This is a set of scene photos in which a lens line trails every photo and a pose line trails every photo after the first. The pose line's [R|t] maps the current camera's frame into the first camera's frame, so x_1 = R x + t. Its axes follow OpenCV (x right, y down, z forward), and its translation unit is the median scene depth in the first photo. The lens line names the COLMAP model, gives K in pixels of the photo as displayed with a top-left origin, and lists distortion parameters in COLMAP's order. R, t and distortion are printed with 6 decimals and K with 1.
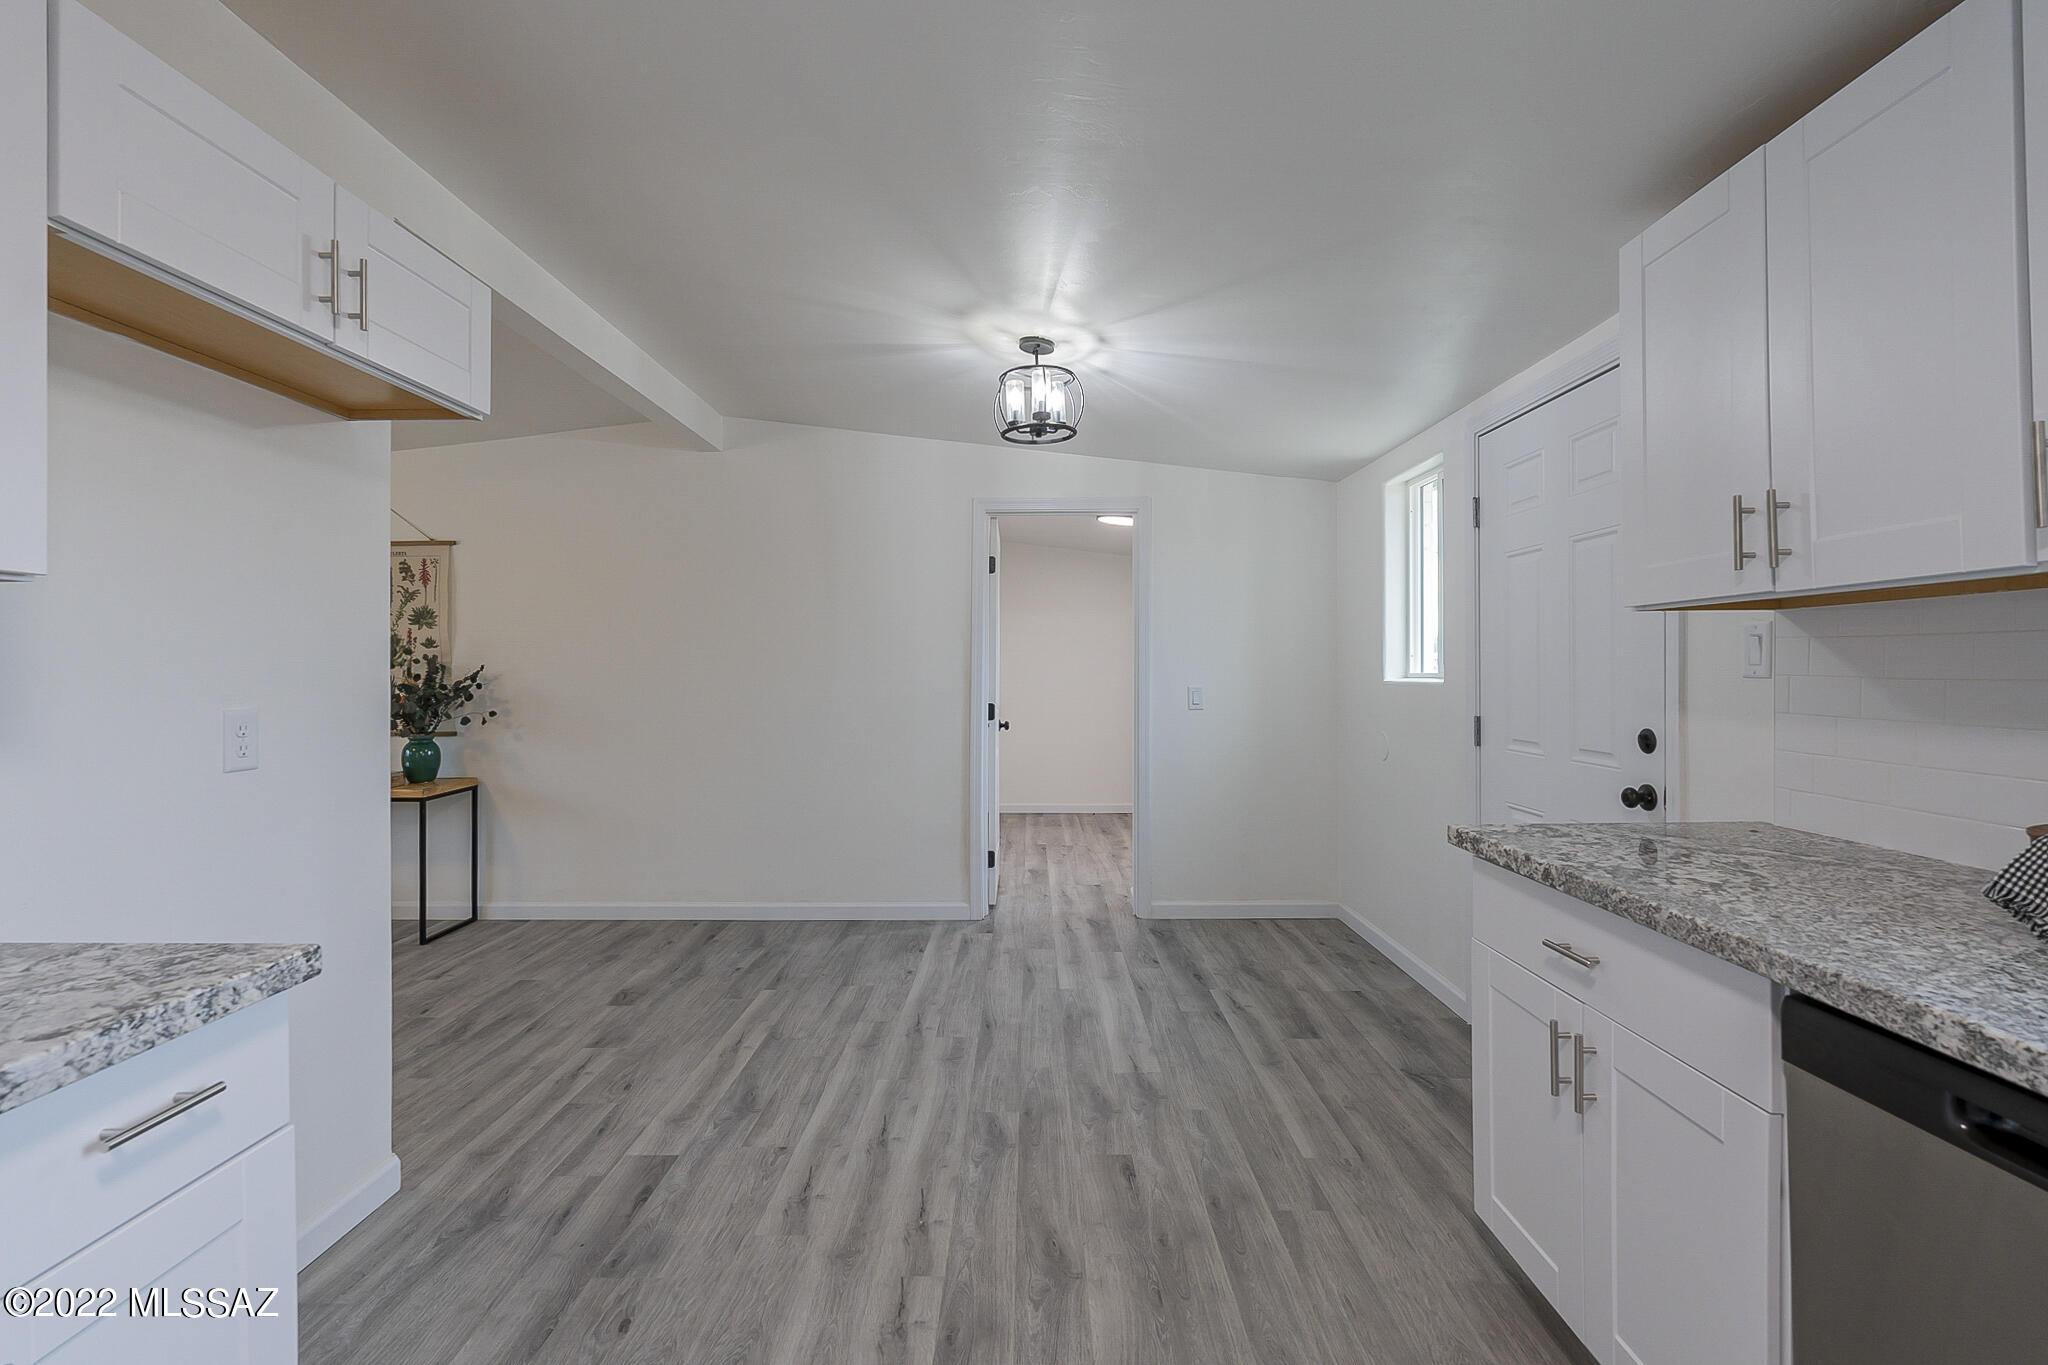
lens RADIAL K [[896.4, 0, 1025.5], [0, 896.4, 667.4], [0, 0, 1]] dist [-0.005137, 0.000389]
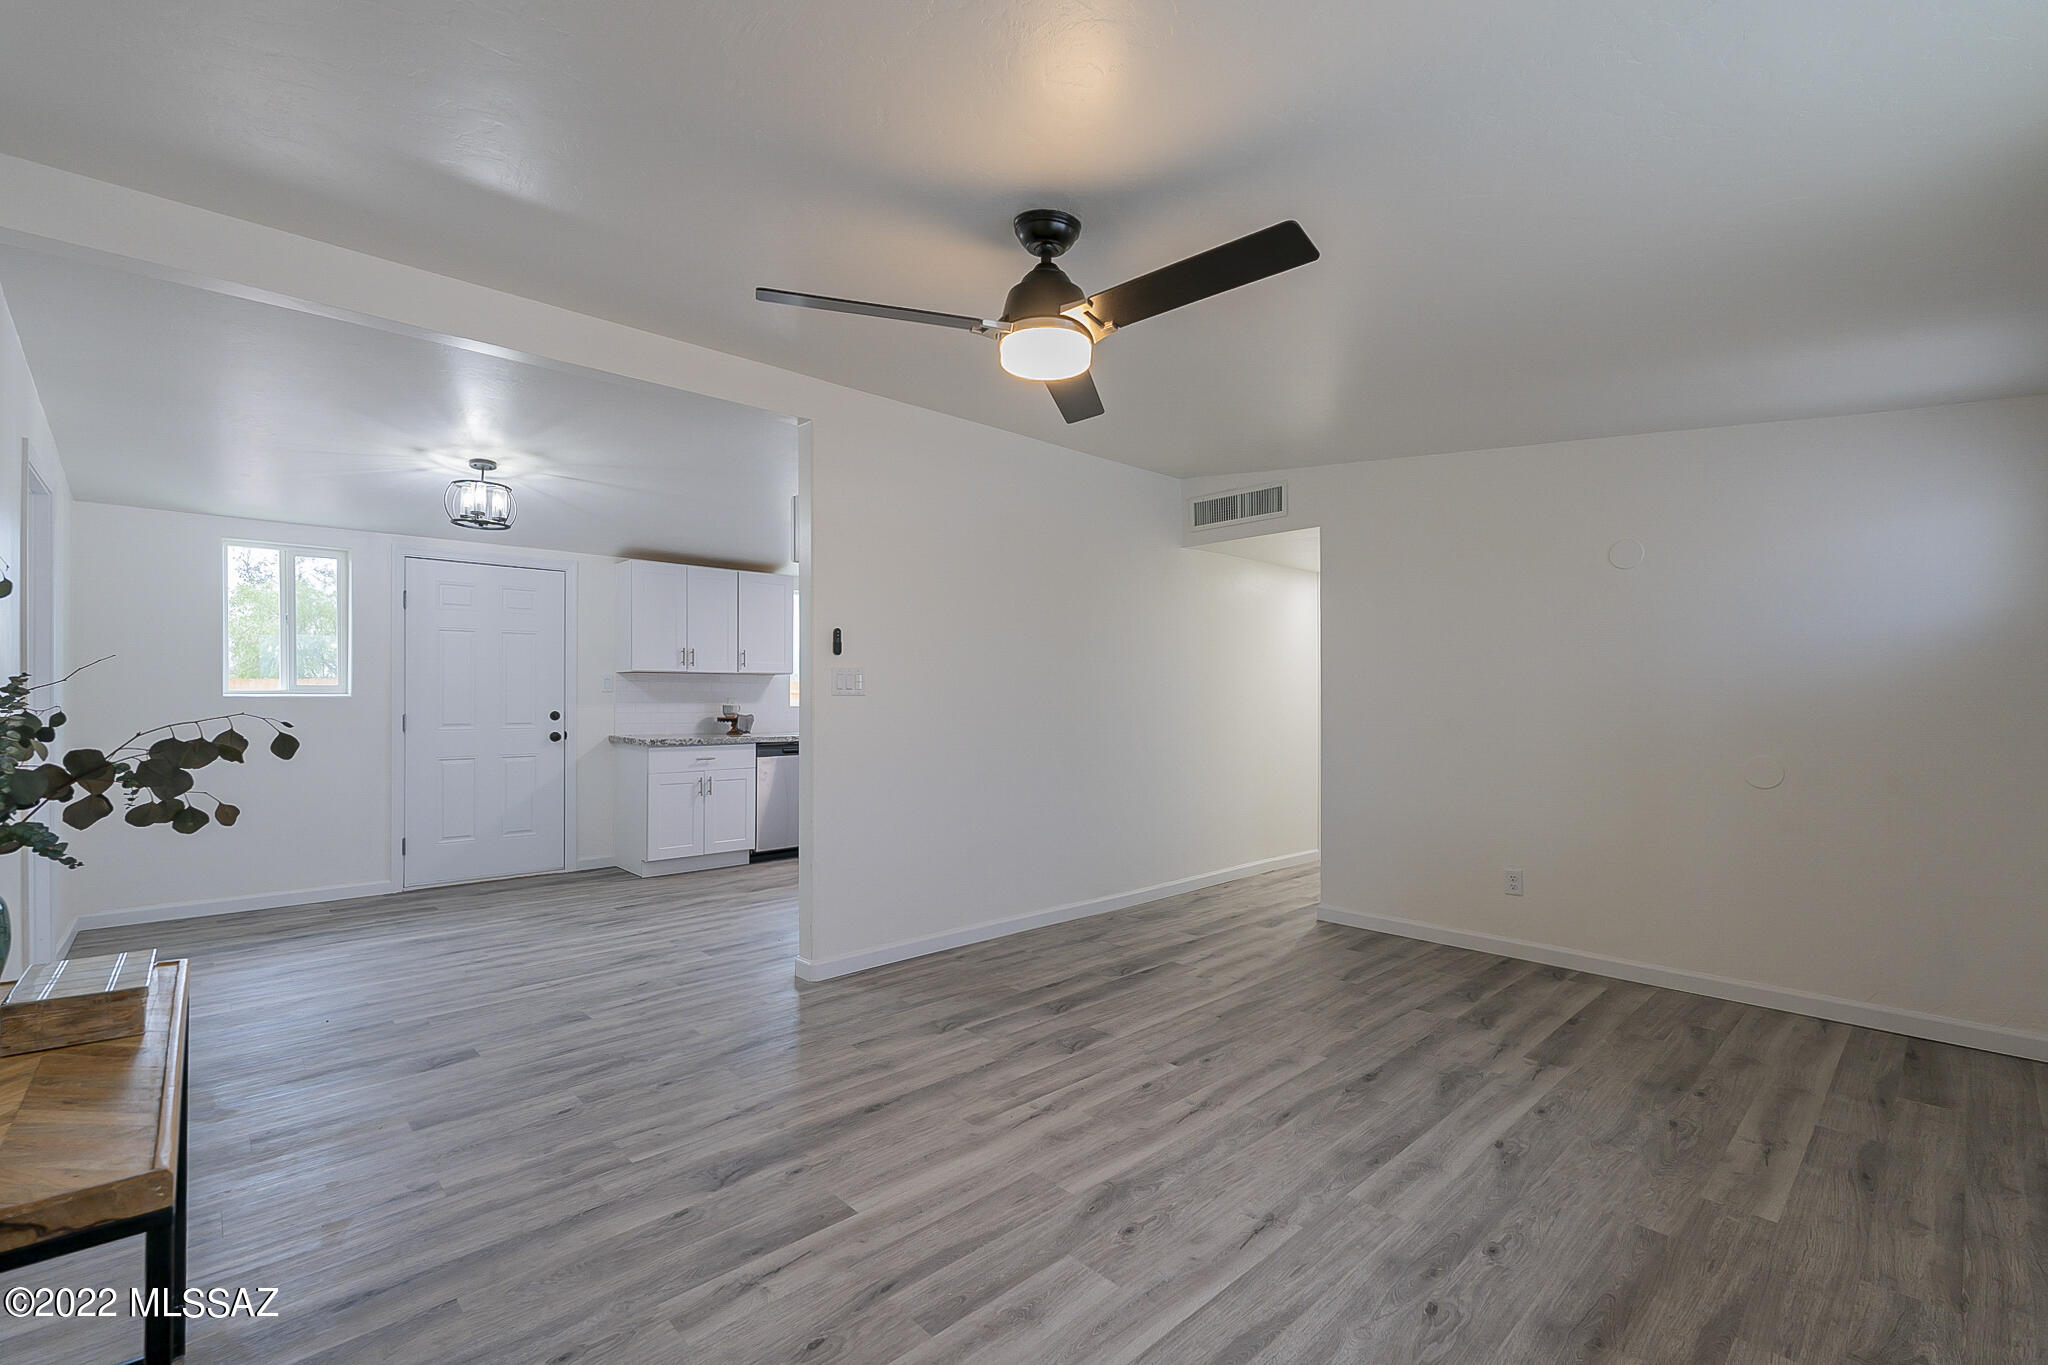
lens RADIAL K [[896.4, 0, 1013.4], [0, 896.4, 687.4], [0, 0, 1]] dist [-0.005137, 0.000389]
pose [[-0.678854, 0.009870, 0.734207, -1.961243], [-0.002230, 0.999877, -0.015504, 0.033077], [-0.734270, -0.012163, -0.678749, 1.613148]]
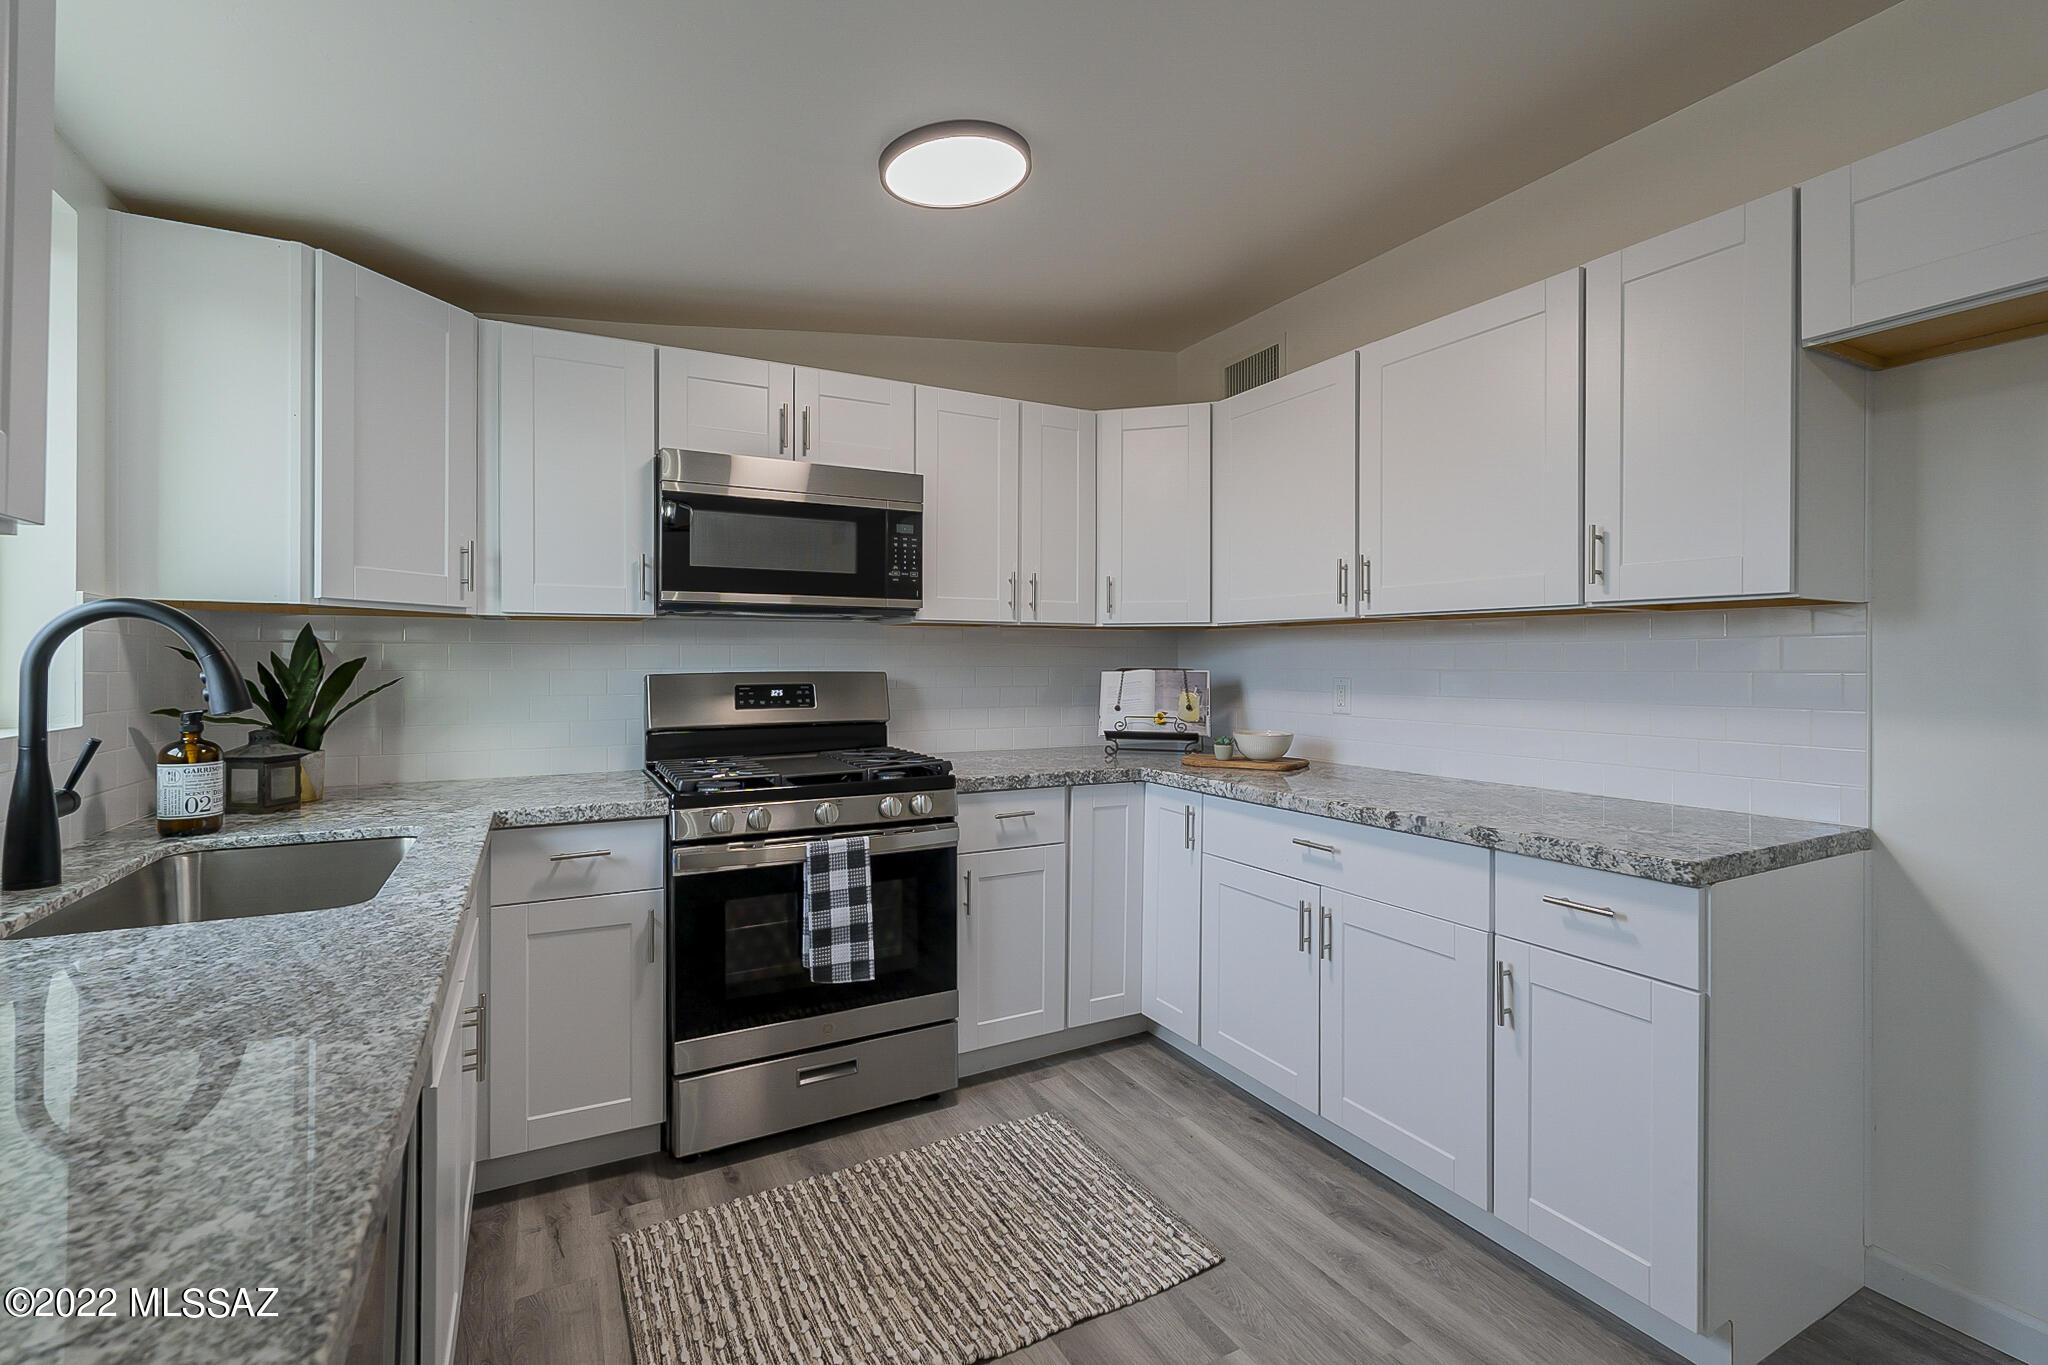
lens RADIAL K [[896.4, 0, 1017.1], [0, 896.4, 659.8], [0, 0, 1]] dist [-0.005137, 0.000389]
pose [[-0.881061, -0.000436, -0.473003, 0.318791], [0.001966, 0.999988, -0.004582, 0.003800], [0.472999, -0.004967, -0.881049, 0.738379]]
